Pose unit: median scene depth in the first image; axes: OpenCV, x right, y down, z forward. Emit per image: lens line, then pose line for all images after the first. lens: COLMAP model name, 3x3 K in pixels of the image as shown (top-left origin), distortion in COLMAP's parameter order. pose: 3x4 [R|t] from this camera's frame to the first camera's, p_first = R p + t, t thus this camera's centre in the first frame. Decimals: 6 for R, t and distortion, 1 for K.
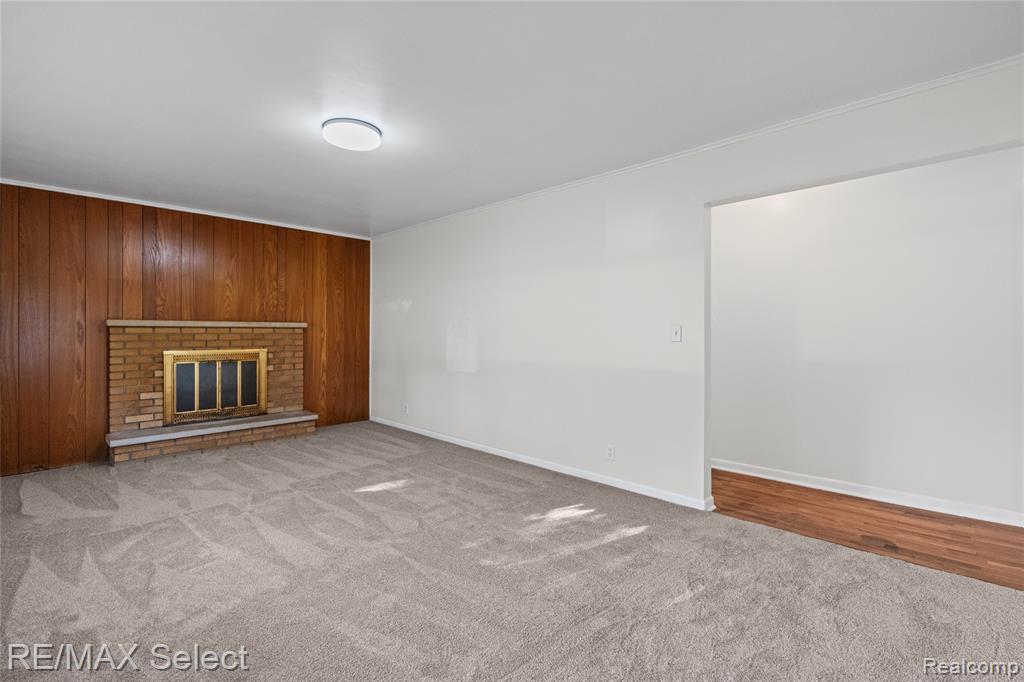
lens RADIAL K [[474.3, 0, 517.7], [0, 474.3, 330.3], [0, 0, 1]] dist [-0.010460, 0.000477]
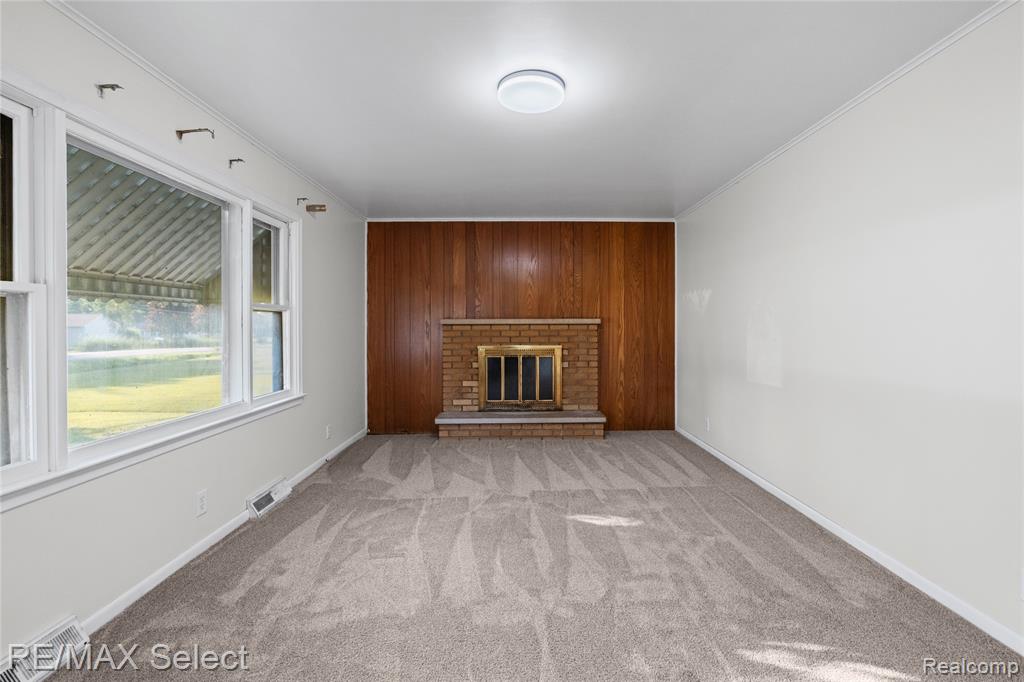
lens RADIAL K [[474.3, 0, 517.7], [0, 474.3, 330.3], [0, 0, 1]] dist [-0.010460, 0.000477]
pose [[0.696393, 0.001391, -0.717659, 0.139256], [0.006774, 0.999941, 0.008512, -0.002427], [0.717629, -0.010790, 0.696342, 0.257614]]
